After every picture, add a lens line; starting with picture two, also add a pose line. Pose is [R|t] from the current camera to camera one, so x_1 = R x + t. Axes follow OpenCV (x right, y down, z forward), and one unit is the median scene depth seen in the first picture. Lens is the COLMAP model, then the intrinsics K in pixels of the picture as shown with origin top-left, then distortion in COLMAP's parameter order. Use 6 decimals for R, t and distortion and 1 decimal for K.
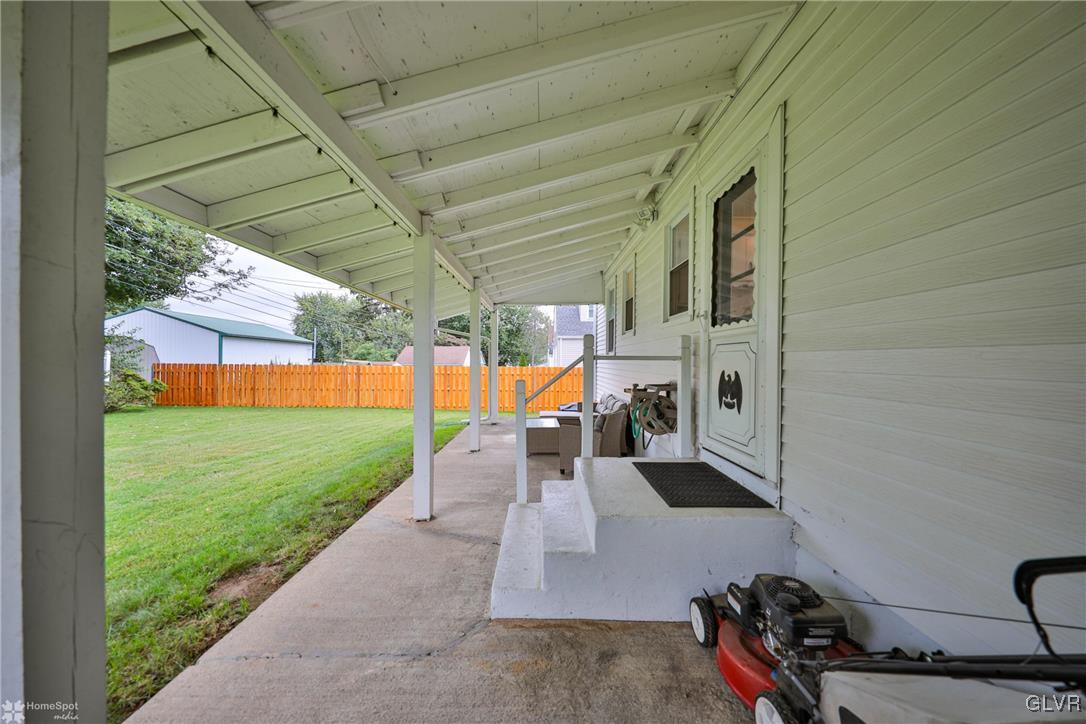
lens RADIAL K [[364.4, 0, 538.5], [0, 364.4, 364.2], [0, 0, 1]] dist [-0.008686, -0.001213]
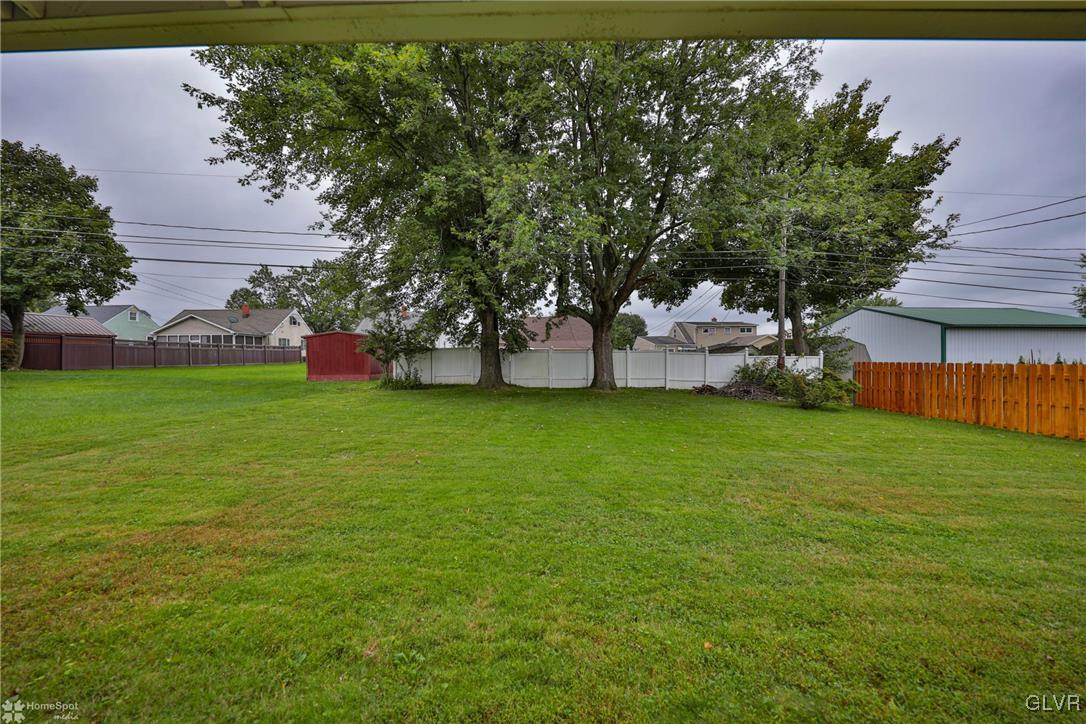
lens RADIAL K [[364.4, 0, 537.7], [0, 364.4, 360.3], [0, 0, 1]] dist [-0.008686, -0.001213]
pose [[-0.018688, -0.006798, -0.999802, -0.087274], [0.000845, 0.999976, -0.006815, -0.001294], [0.999825, -0.000972, -0.018682, 0.173344]]
